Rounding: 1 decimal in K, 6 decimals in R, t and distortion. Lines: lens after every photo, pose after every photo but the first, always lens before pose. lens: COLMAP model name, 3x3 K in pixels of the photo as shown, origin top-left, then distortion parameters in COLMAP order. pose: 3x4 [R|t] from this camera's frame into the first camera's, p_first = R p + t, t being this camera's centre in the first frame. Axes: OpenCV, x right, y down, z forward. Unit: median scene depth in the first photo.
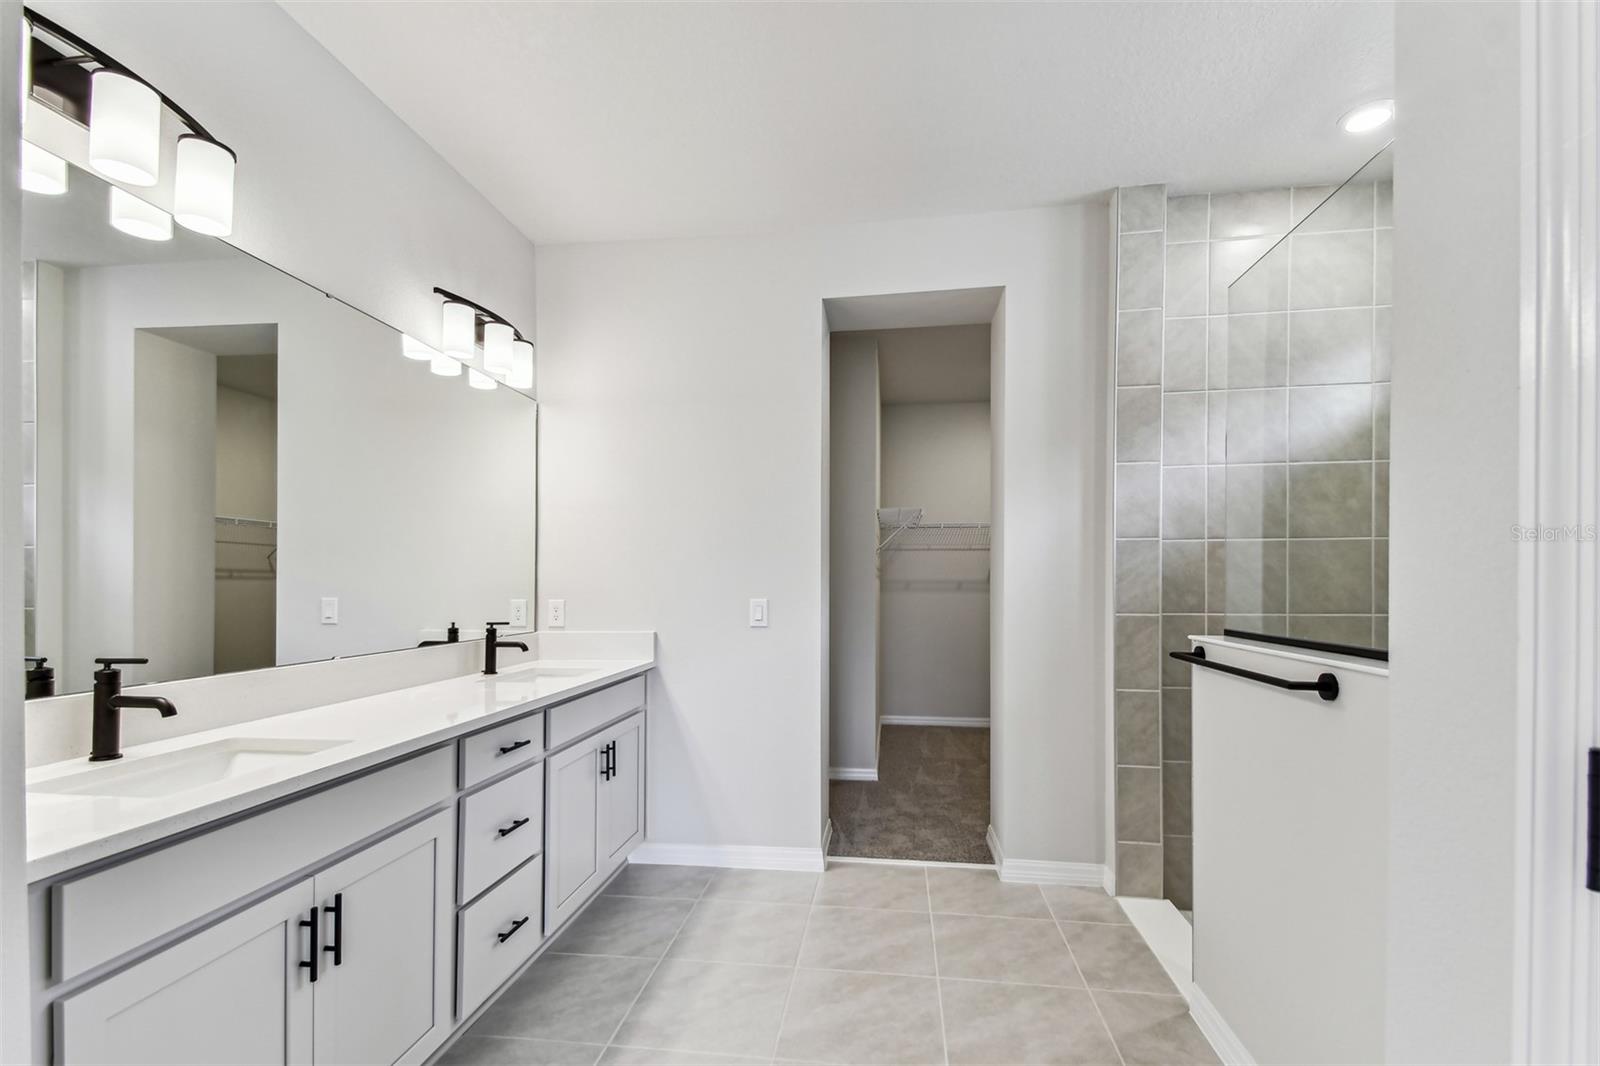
lens RADIAL K [[736.6, 0, 782.0], [0, 736.6, 566.5], [0, 0, 1]] dist [0.057769, -0.023466]
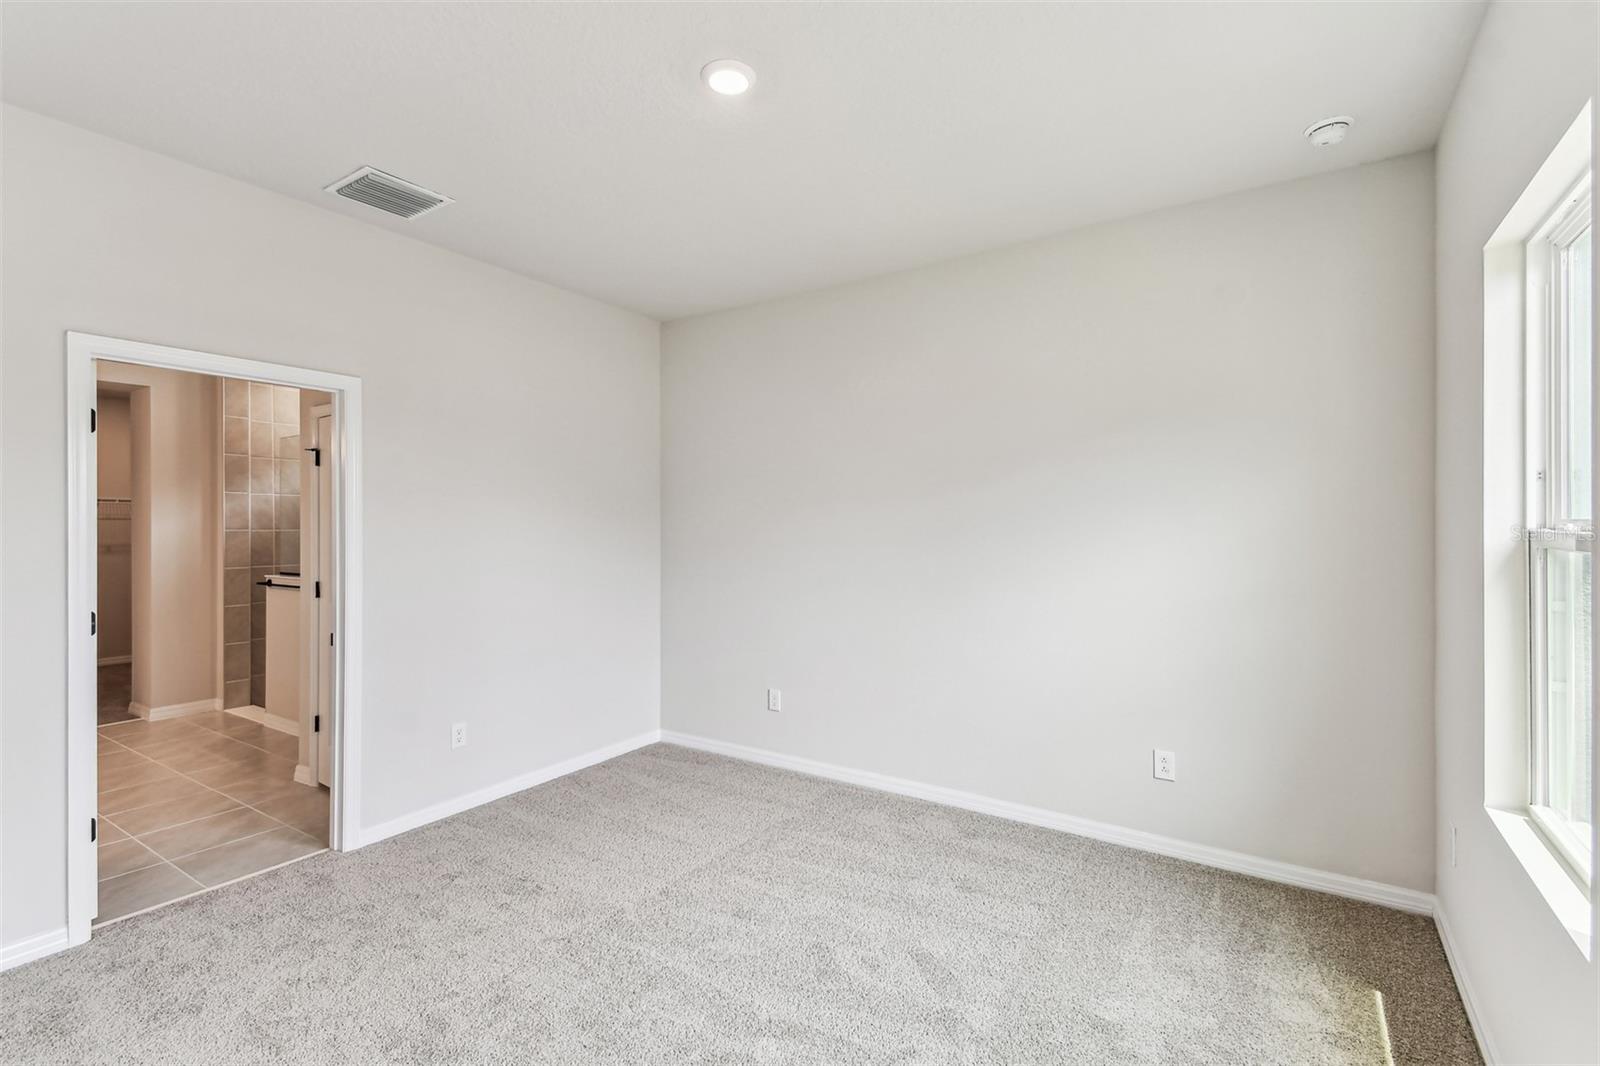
lens RADIAL K [[718.5, 0, 803.5], [0, 718.5, 537.0], [0, 0, 1]] dist [0.053116, -0.021619]
pose [[0.425940, -0.018747, 0.904557, -0.660475], [-0.014057, 0.999527, 0.027335, -0.093693], [-0.904642, -0.024358, 0.425476, -1.215736]]
